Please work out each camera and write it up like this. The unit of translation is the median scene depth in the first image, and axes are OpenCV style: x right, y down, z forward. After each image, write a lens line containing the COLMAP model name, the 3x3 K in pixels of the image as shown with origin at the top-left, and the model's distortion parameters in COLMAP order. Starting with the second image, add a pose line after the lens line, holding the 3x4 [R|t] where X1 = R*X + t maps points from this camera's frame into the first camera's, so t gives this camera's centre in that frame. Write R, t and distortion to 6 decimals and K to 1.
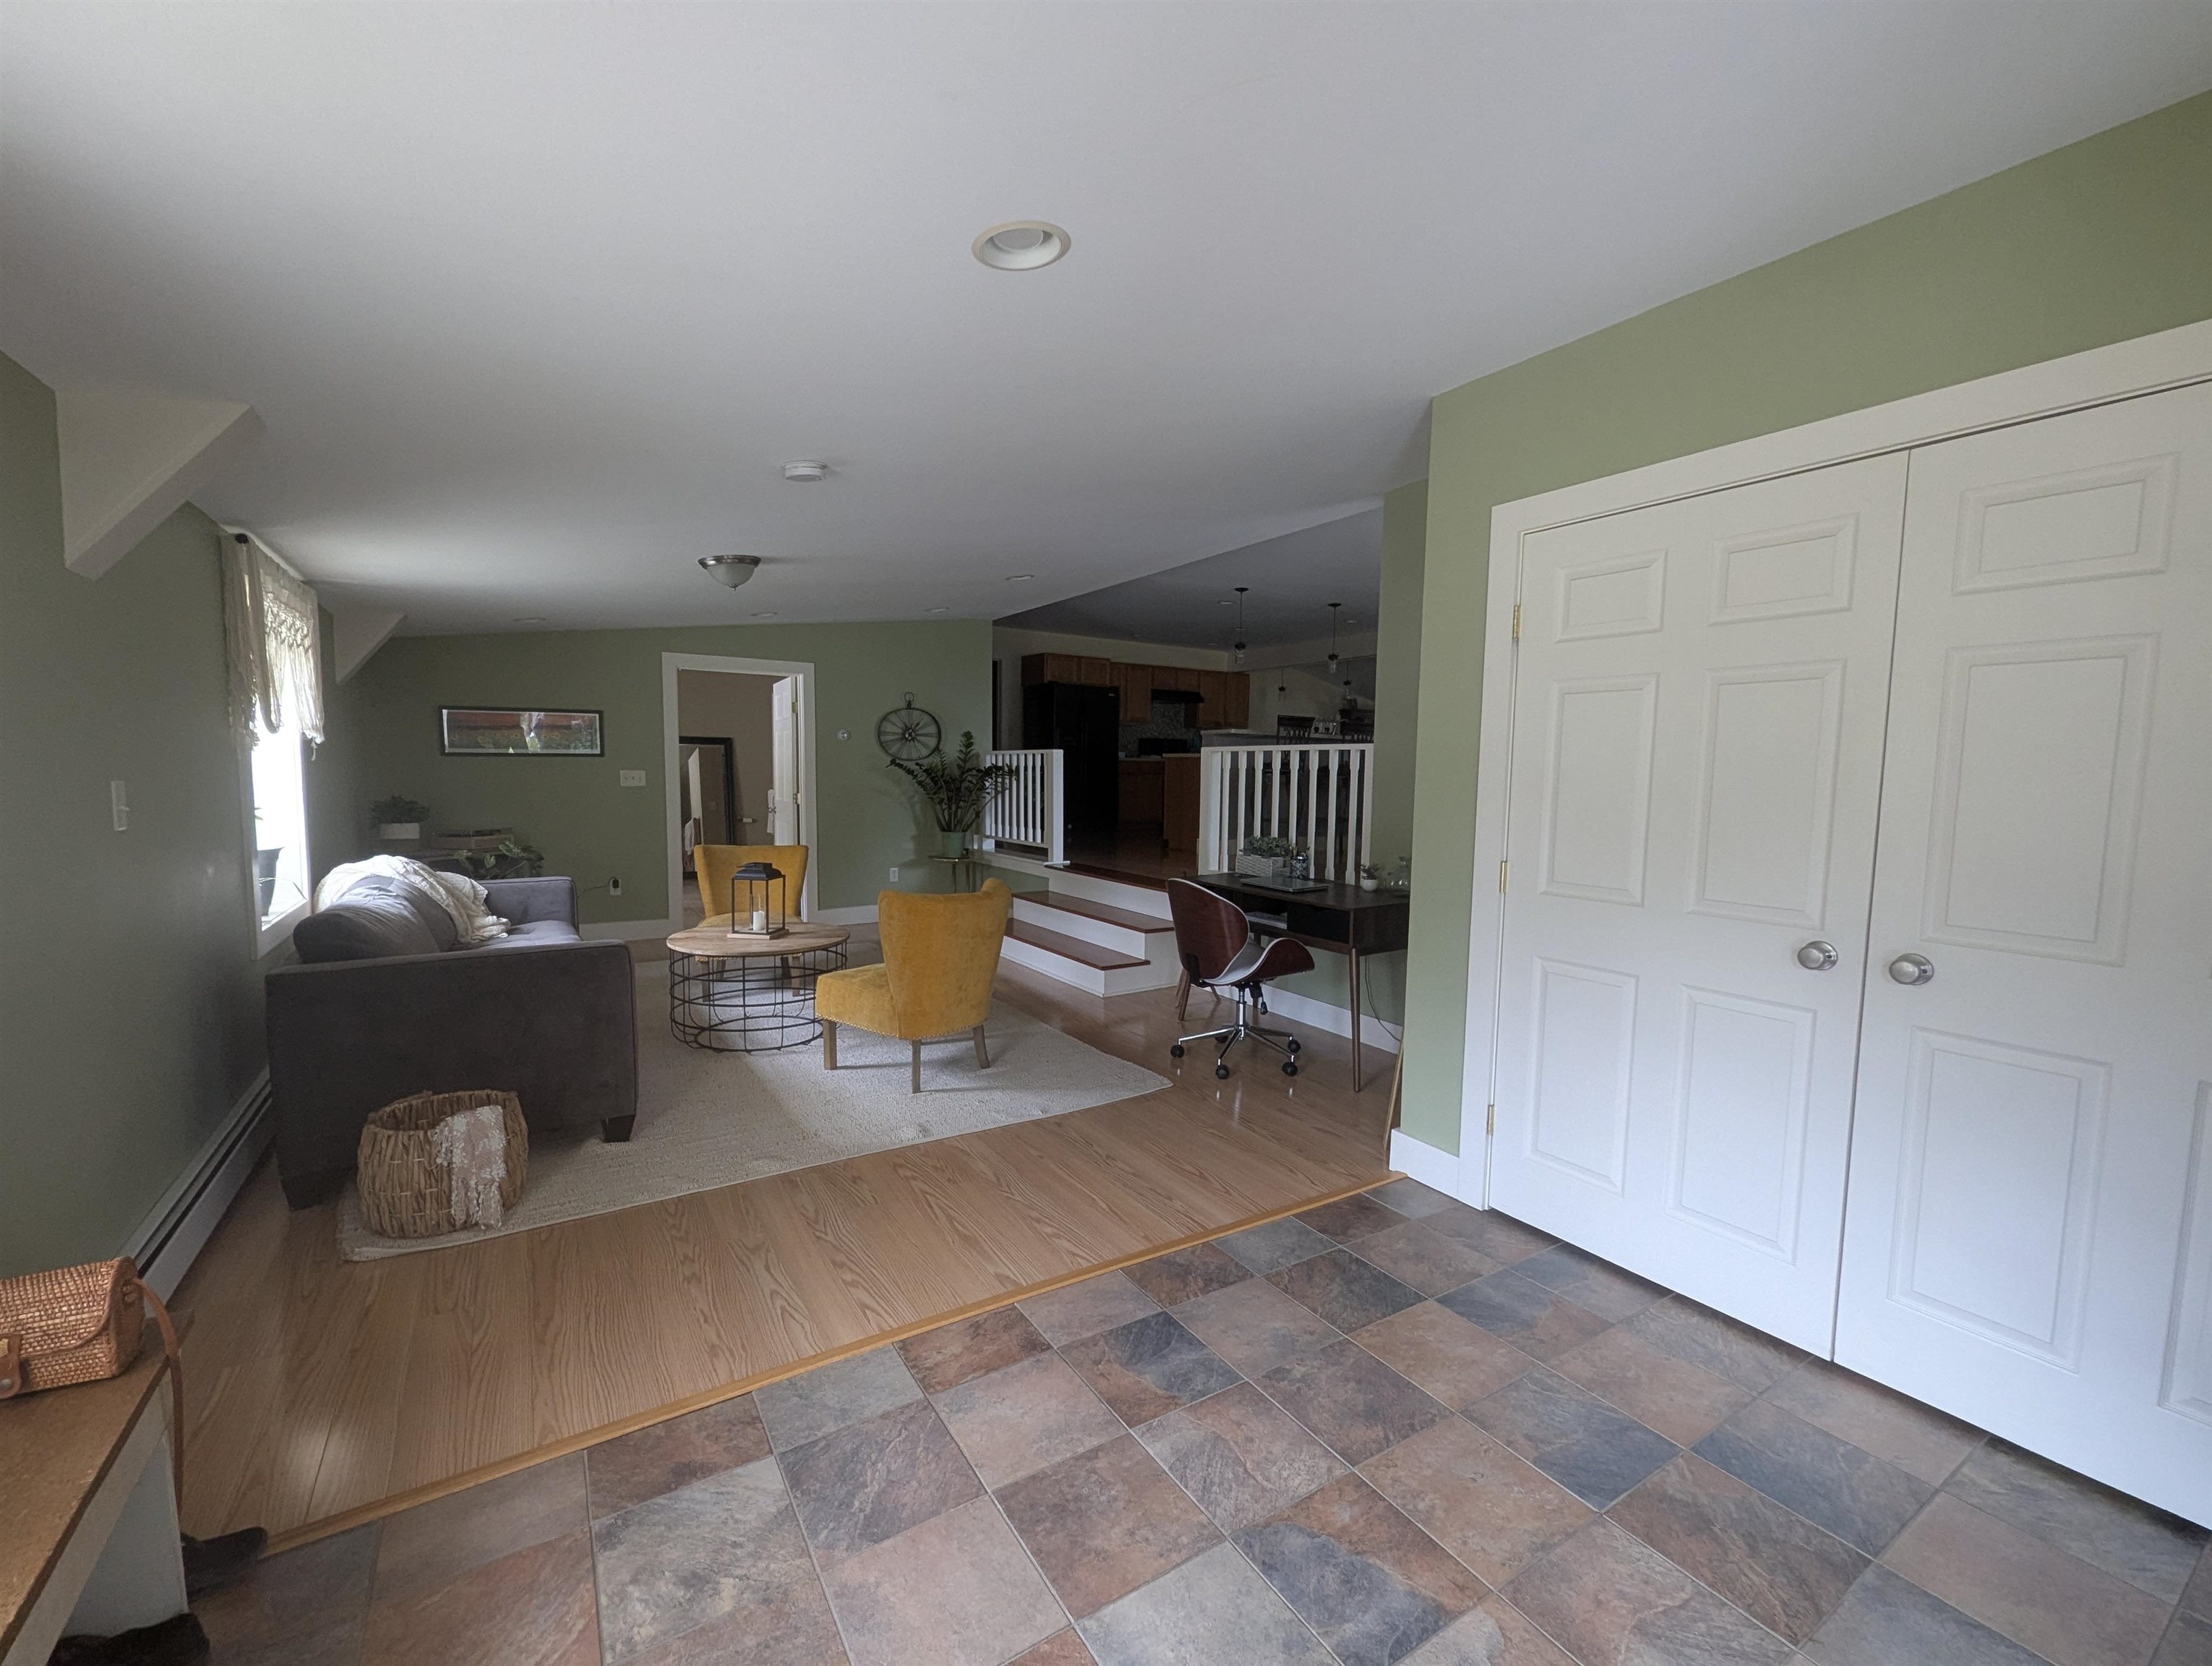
lens RADIAL K [[927.9, 0, 1096.4], [0, 927.9, 847.8], [0, 0, 1]] dist [0.000048, 0.000006]
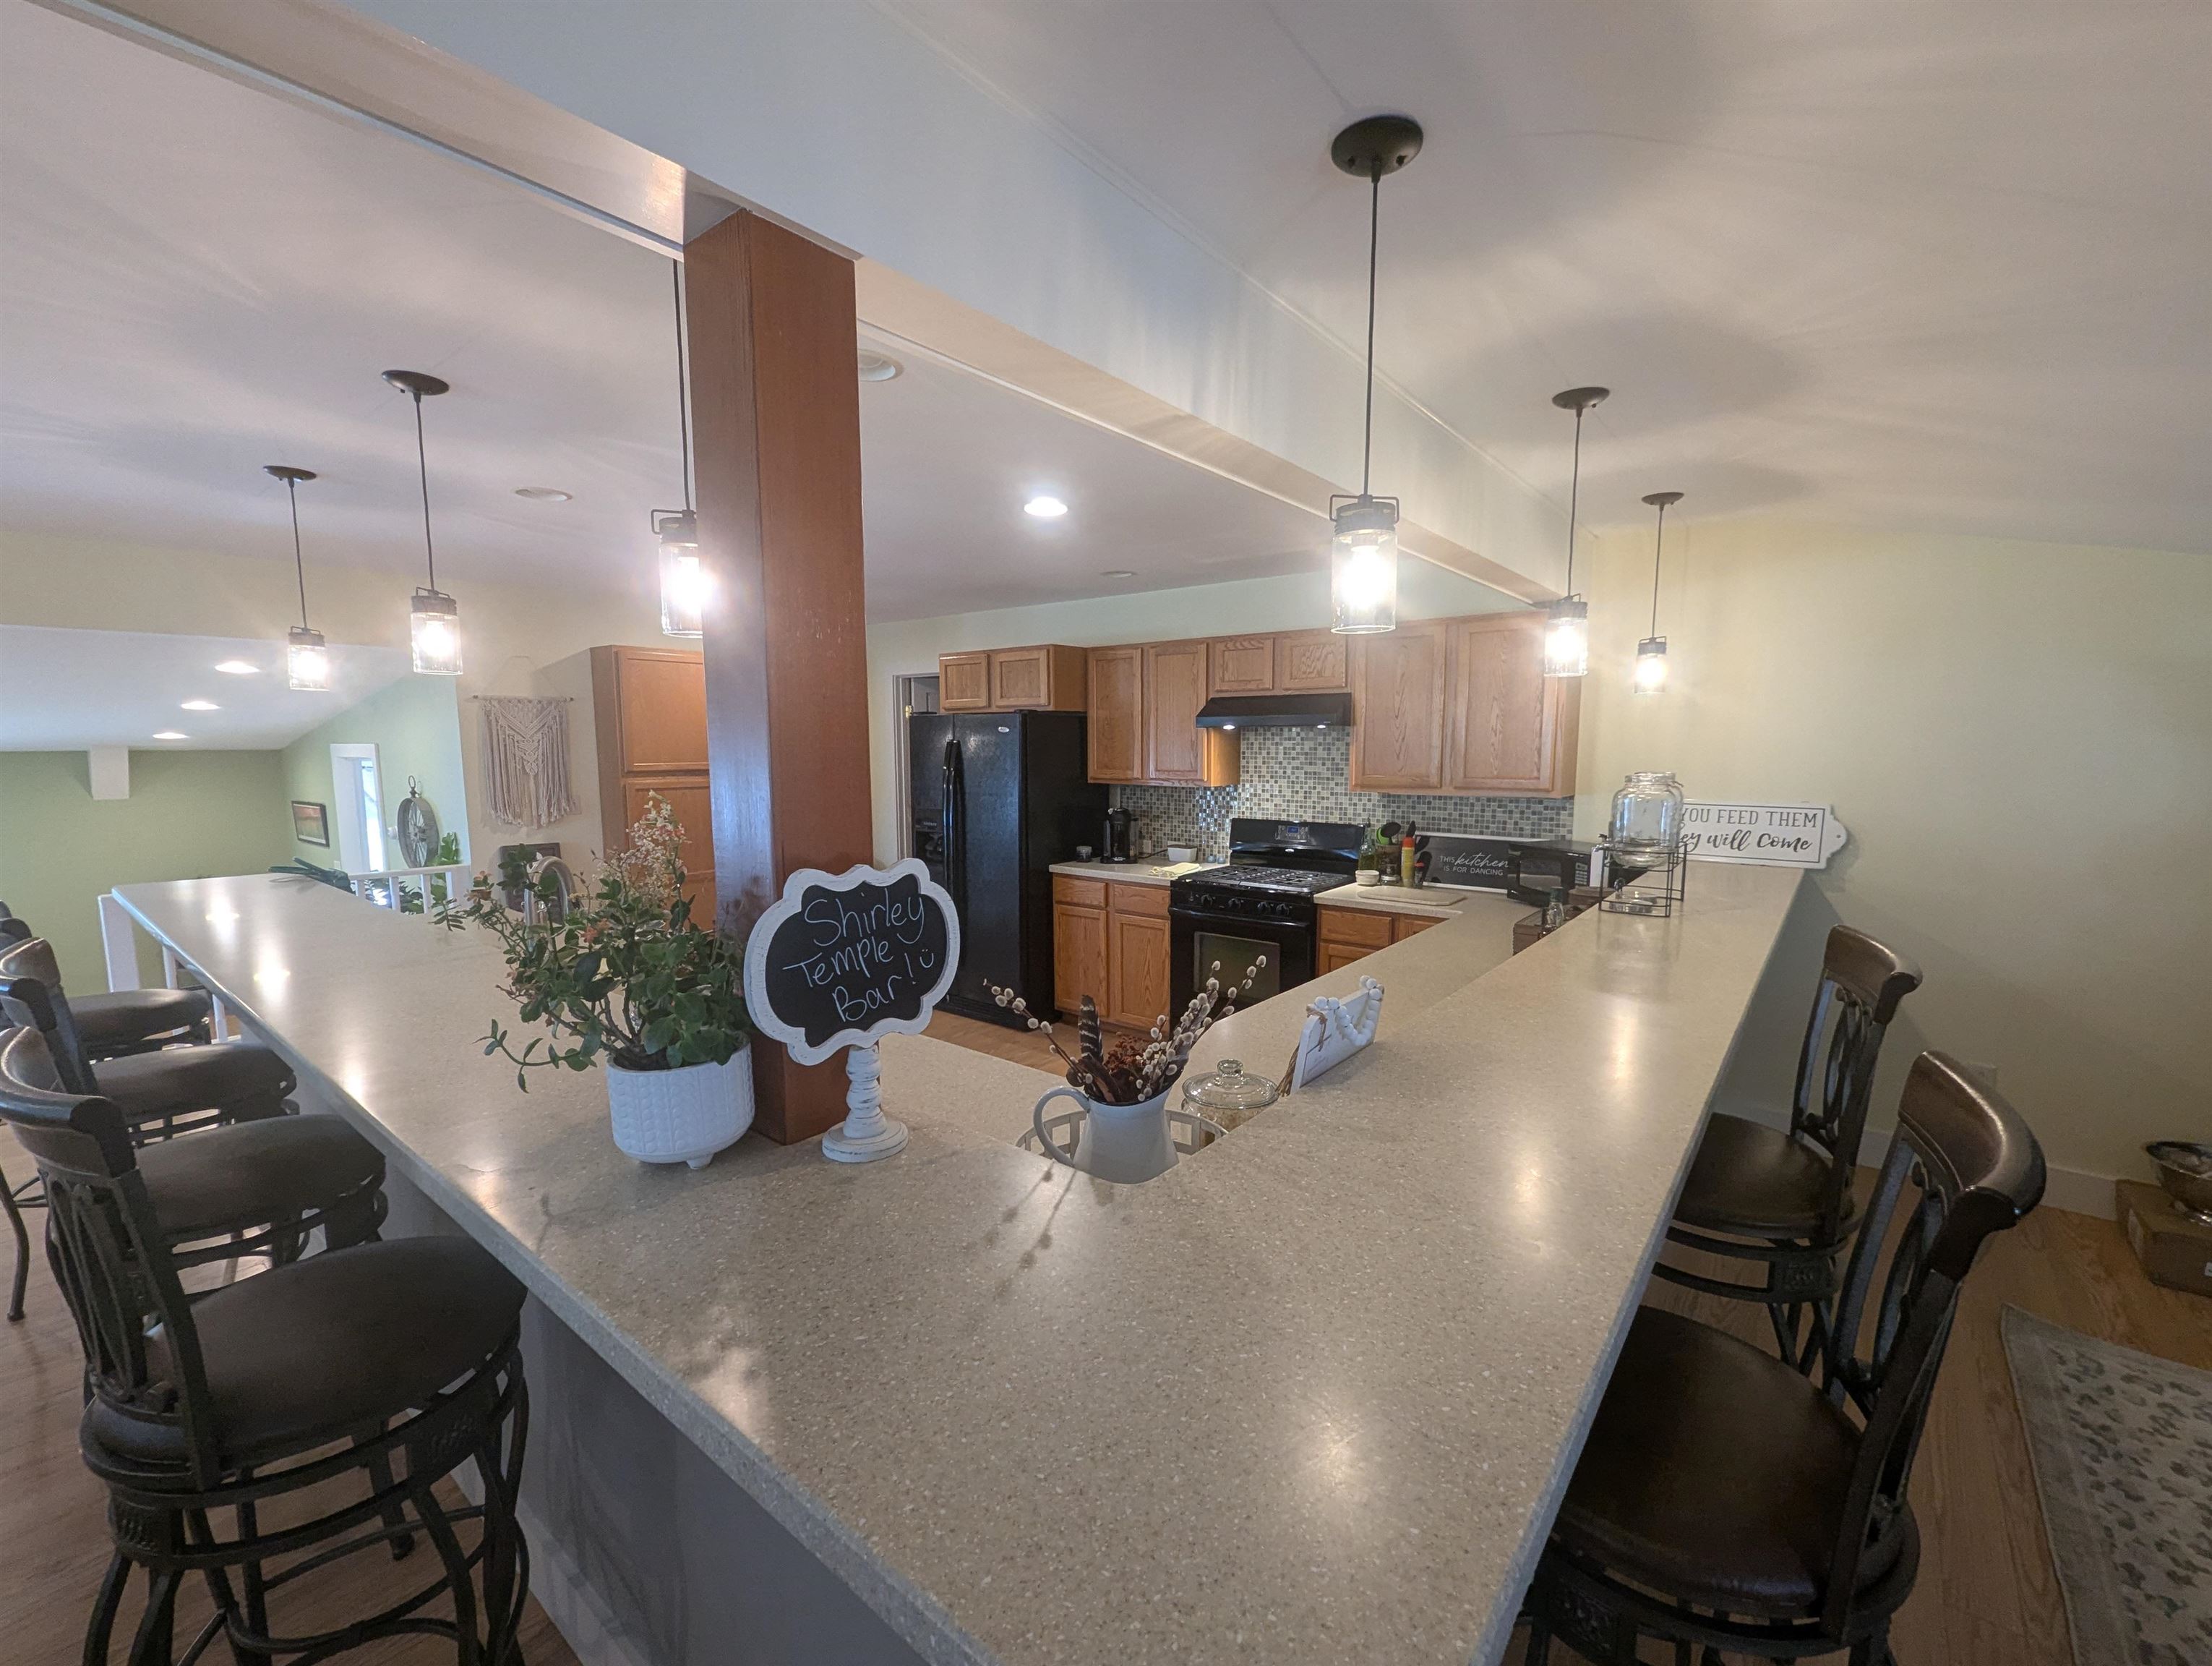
lens RADIAL K [[927.9, 0, 1096.4], [0, 927.9, 847.8], [0, 0, 1]] dist [0.000048, 0.000006]
pose [[0.321050, 0.094704, -0.942315, 0.445438], [-0.082004, 0.994031, 0.071963, -0.131953], [0.943505, 0.054170, 0.326900, 0.834379]]
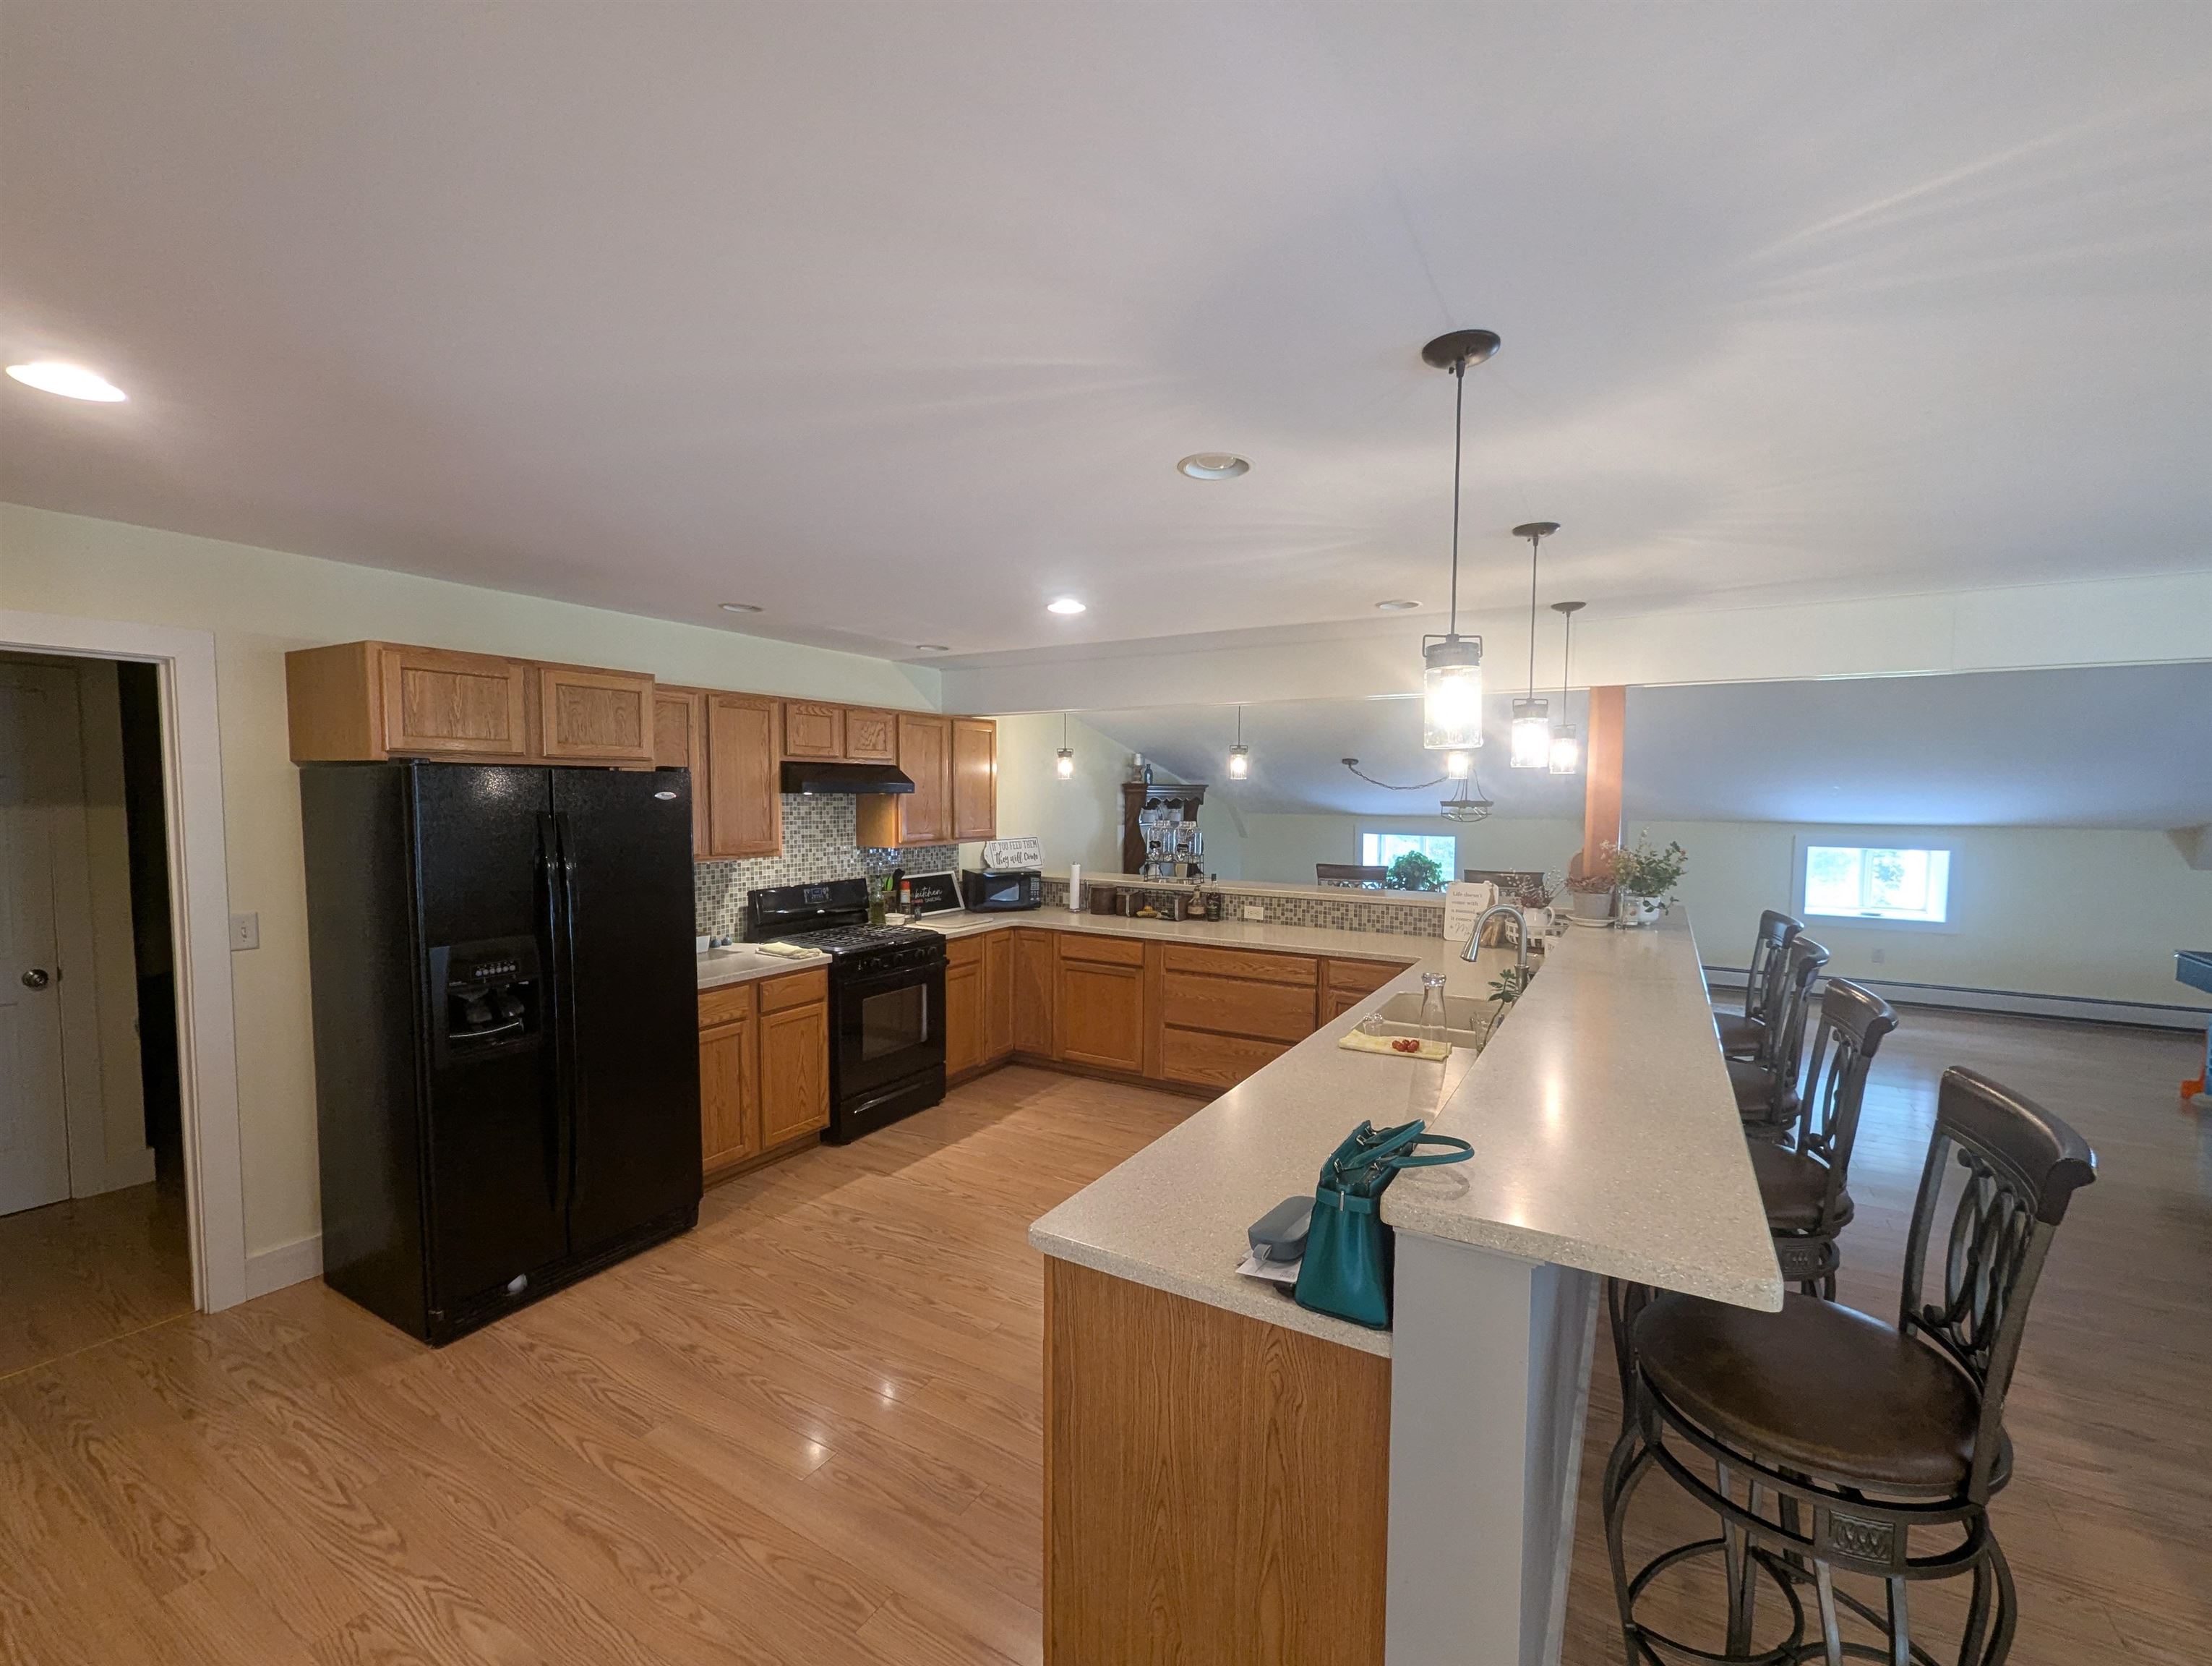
lens RADIAL K [[927.9, 0, 1096.4], [0, 927.9, 847.8], [0, 0, 1]] dist [0.000048, 0.000006]
pose [[0.896709, -0.039800, 0.440828, 0.007976], [0.053999, 0.998347, -0.019706, -0.122008], [-0.439315, 0.041475, 0.897375, 0.610668]]
